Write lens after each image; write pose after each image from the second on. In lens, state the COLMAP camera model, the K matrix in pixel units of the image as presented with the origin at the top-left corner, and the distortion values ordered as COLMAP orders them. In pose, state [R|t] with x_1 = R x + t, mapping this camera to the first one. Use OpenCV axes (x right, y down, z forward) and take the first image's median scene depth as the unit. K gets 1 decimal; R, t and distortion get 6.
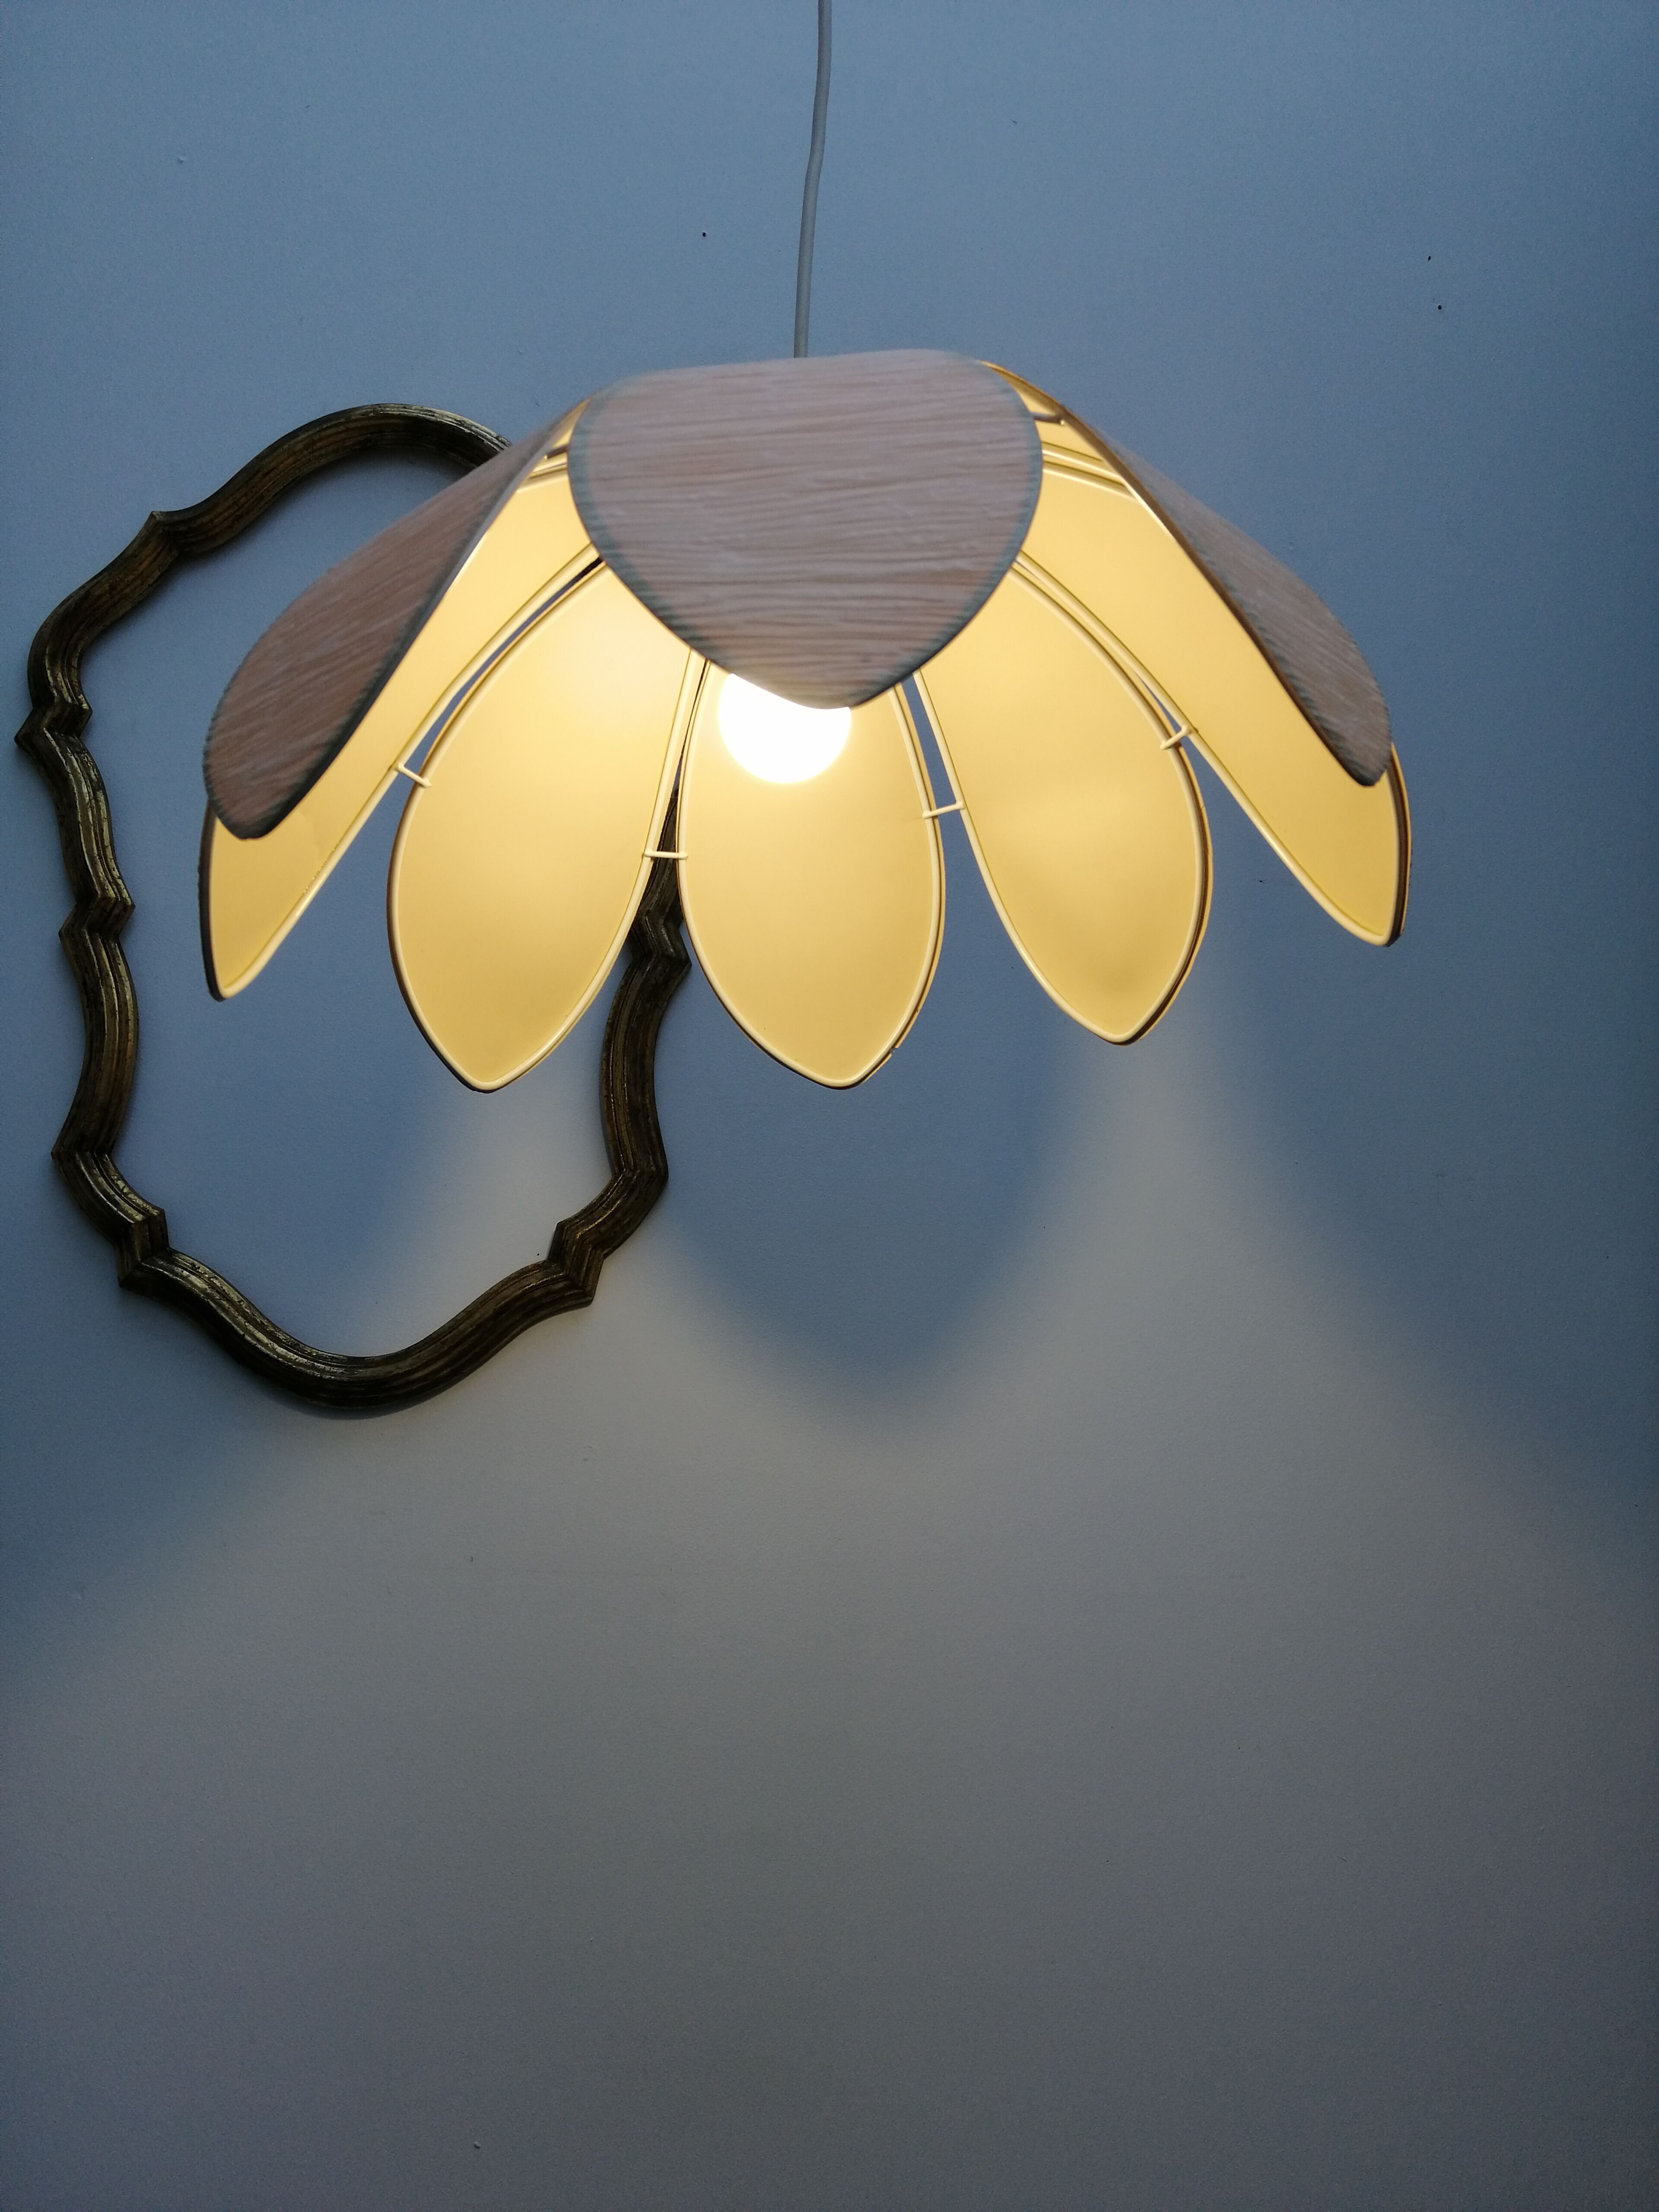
lens RADIAL K [[1751.8, 0, 849.8], [0, 1751.8, 1103.4], [0, 0, 1]] dist [0.025252, 0.007083]
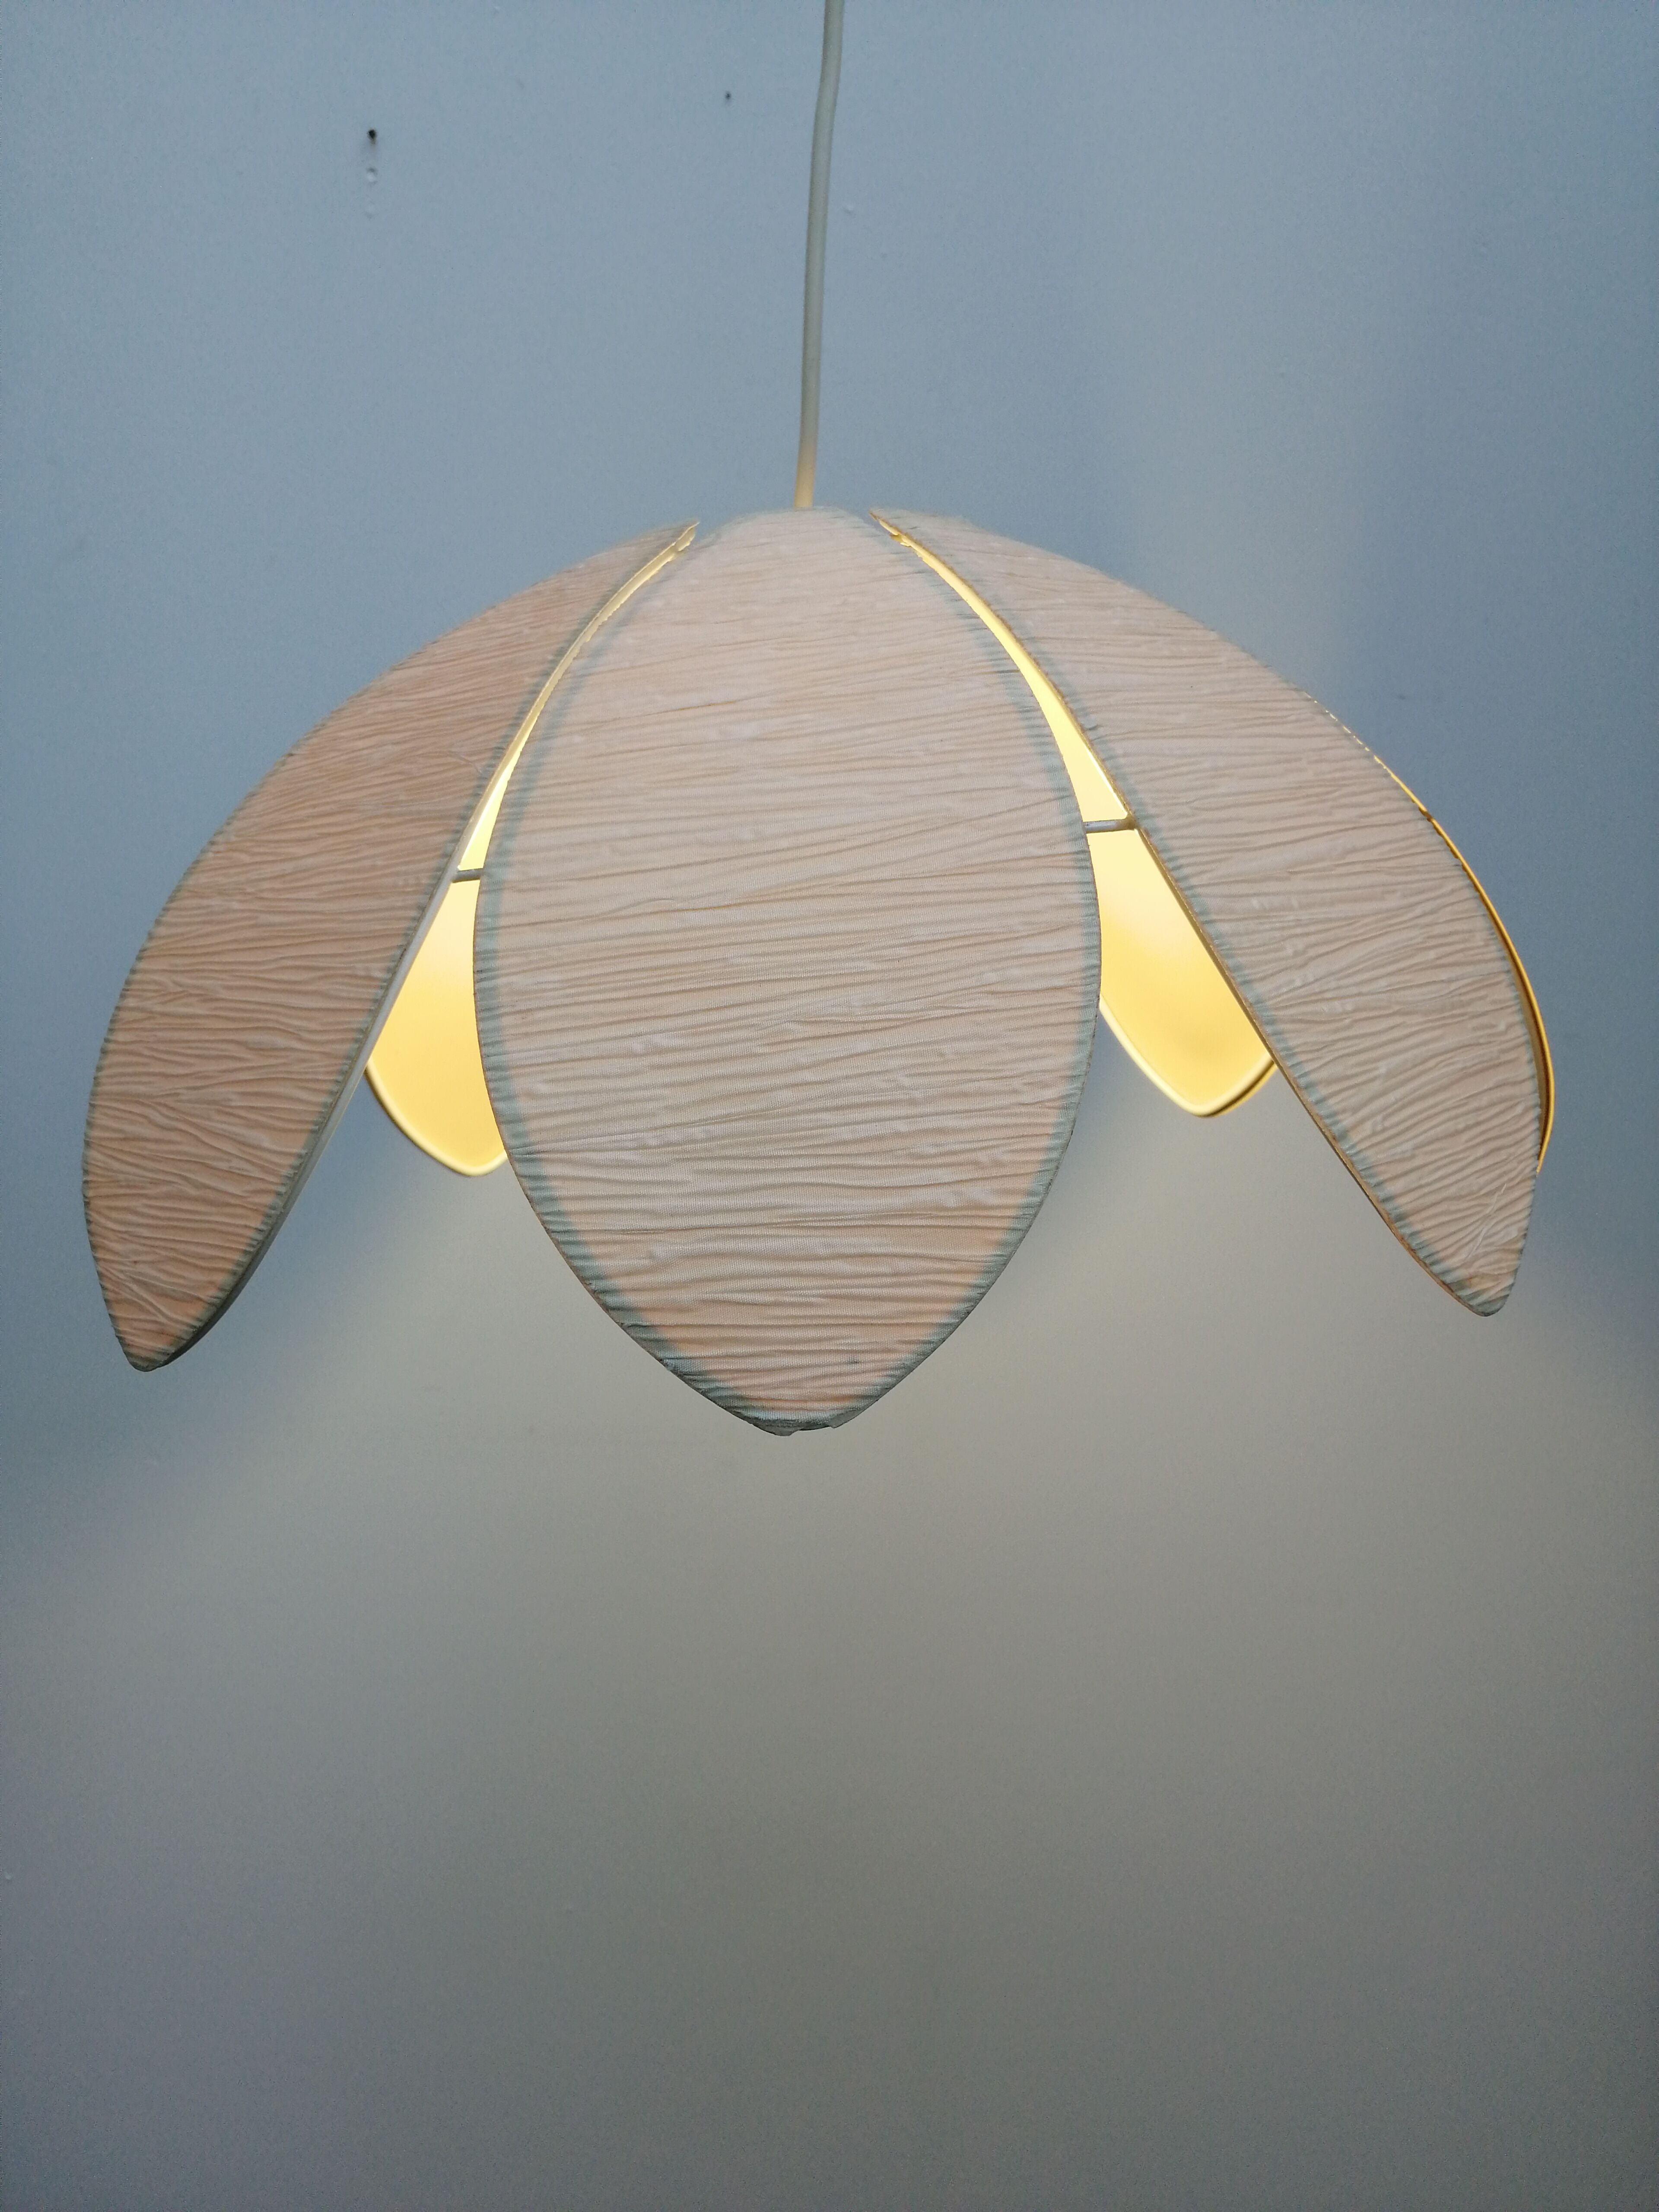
lens RADIAL K [[1751.8, 0, 821.9], [0, 1751.8, 1102.1], [0, 0, 1]] dist [0.025252, 0.007083]
pose [[0.997311, 0.007539, -0.072894, 0.044033], [0.018861, 0.934778, 0.354731, -0.550192], [0.070814, -0.355152, 0.932122, 0.266334]]
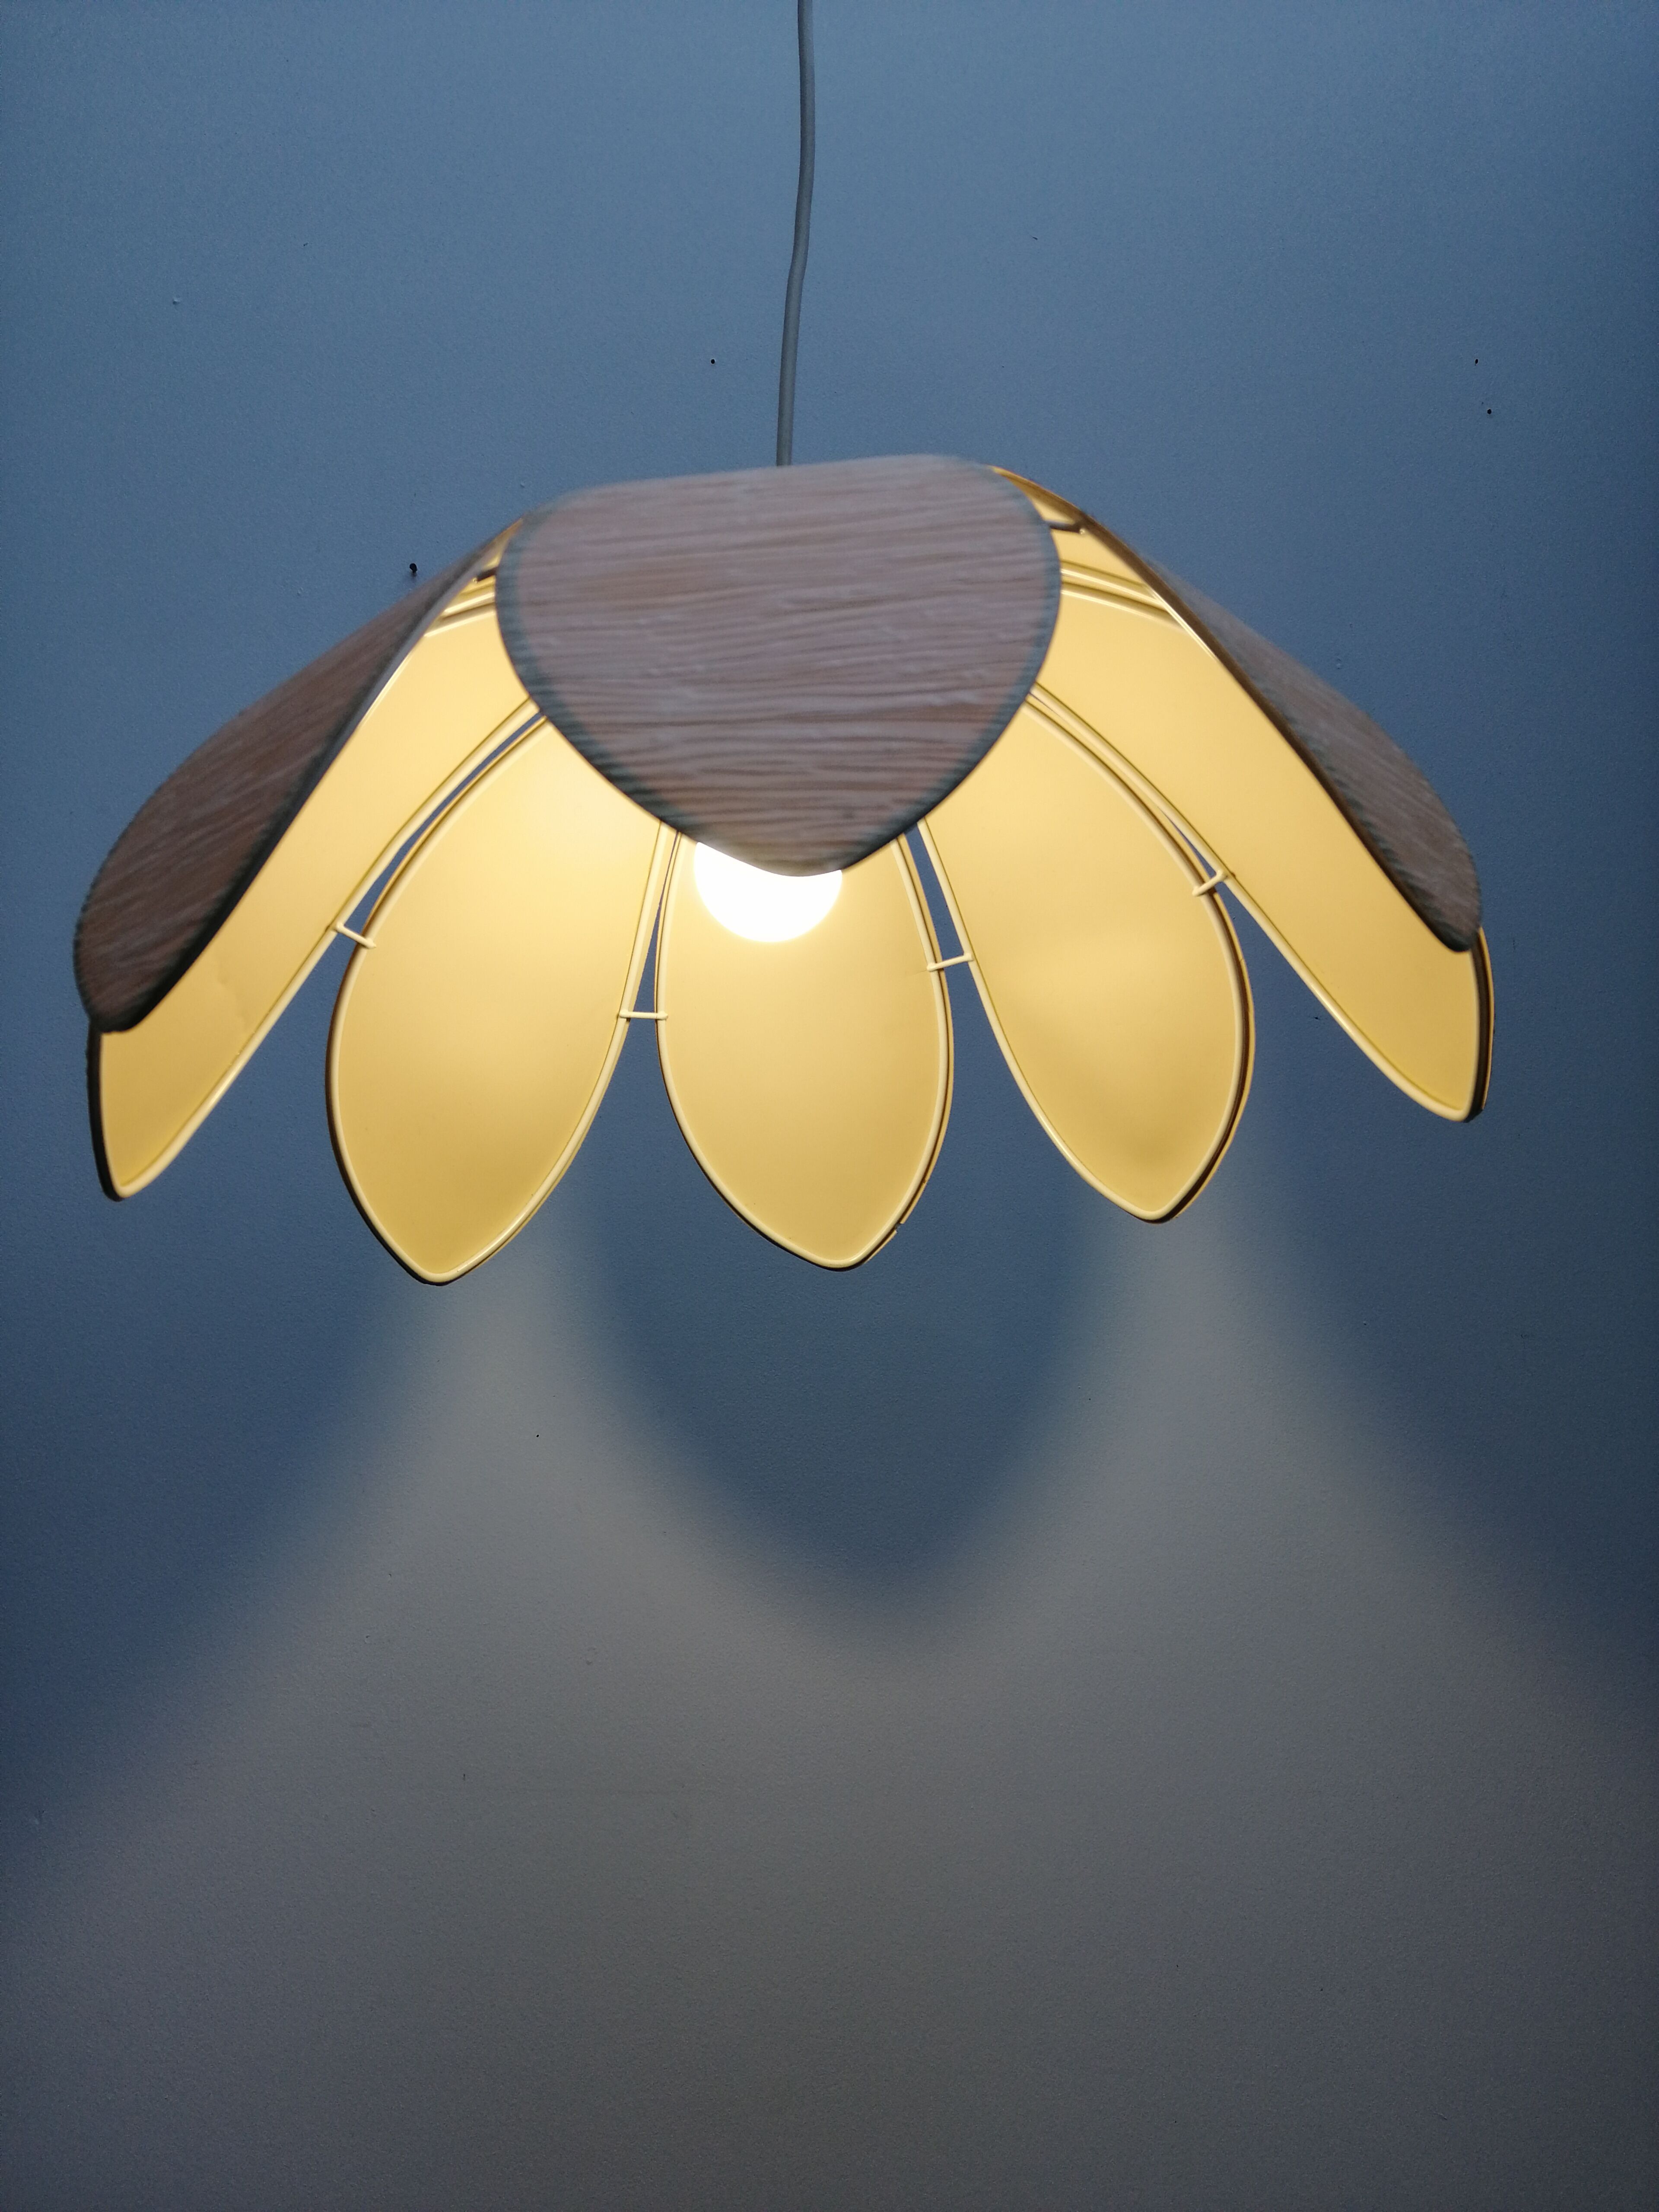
lens RADIAL K [[1751.8, 0, 830.5], [0, 1751.8, 1100.4], [0, 0, 1]] dist [0.025252, 0.007083]
pose [[0.999802, -0.009584, -0.017420, 0.011395], [0.008330, 0.997462, -0.070712, -0.055201], [0.018054, 0.070553, 0.997345, 0.174456]]
